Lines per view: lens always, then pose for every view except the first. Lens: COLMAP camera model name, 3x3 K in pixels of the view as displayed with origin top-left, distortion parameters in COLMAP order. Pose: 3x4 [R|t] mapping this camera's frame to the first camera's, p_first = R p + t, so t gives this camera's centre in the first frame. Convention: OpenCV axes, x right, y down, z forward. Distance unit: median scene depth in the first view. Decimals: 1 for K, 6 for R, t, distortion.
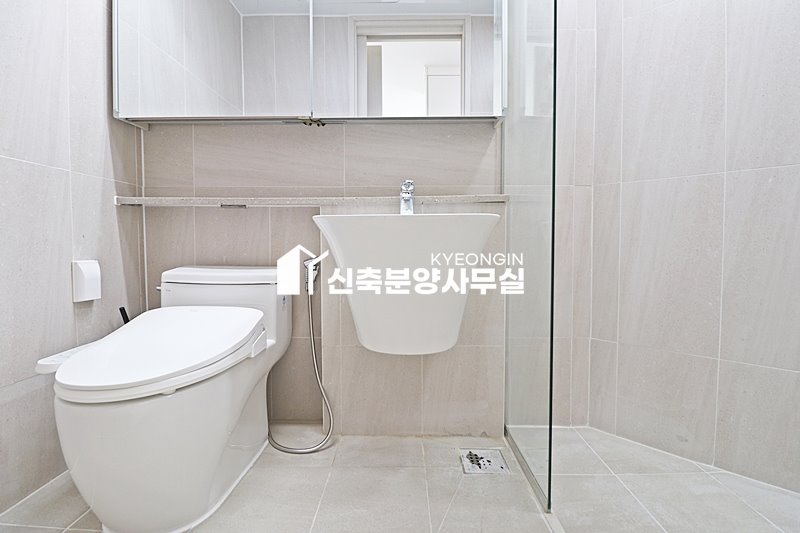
lens RADIAL K [[368.1, 0, 401.6], [0, 368.1, 263.5], [0, 0, 1]] dist [-0.007256, -0.009523]
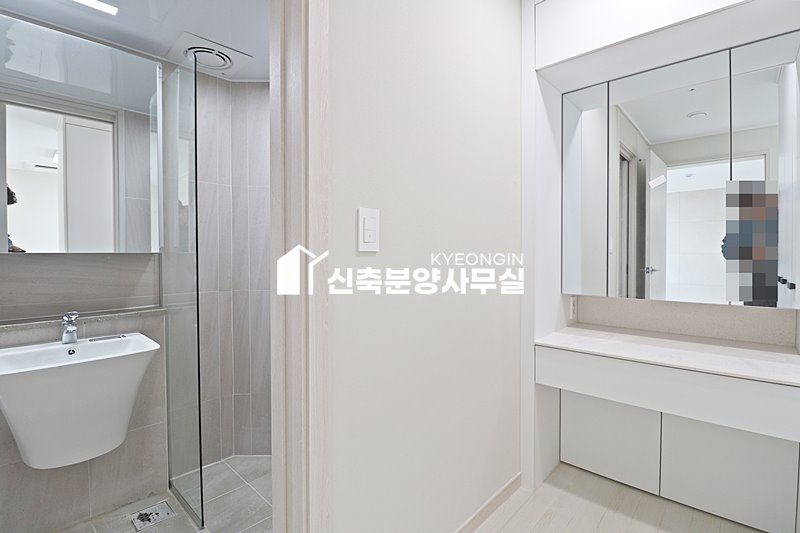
lens RADIAL K [[368.1, 0, 399.6], [0, 368.1, 270.6], [0, 0, 1]] dist [-0.007256, -0.009523]
pose [[0.663011, -0.017942, 0.748395, -0.133125], [0.023690, 0.999715, 0.002980, -0.292320], [-0.748235, 0.015754, 0.663247, -0.490232]]
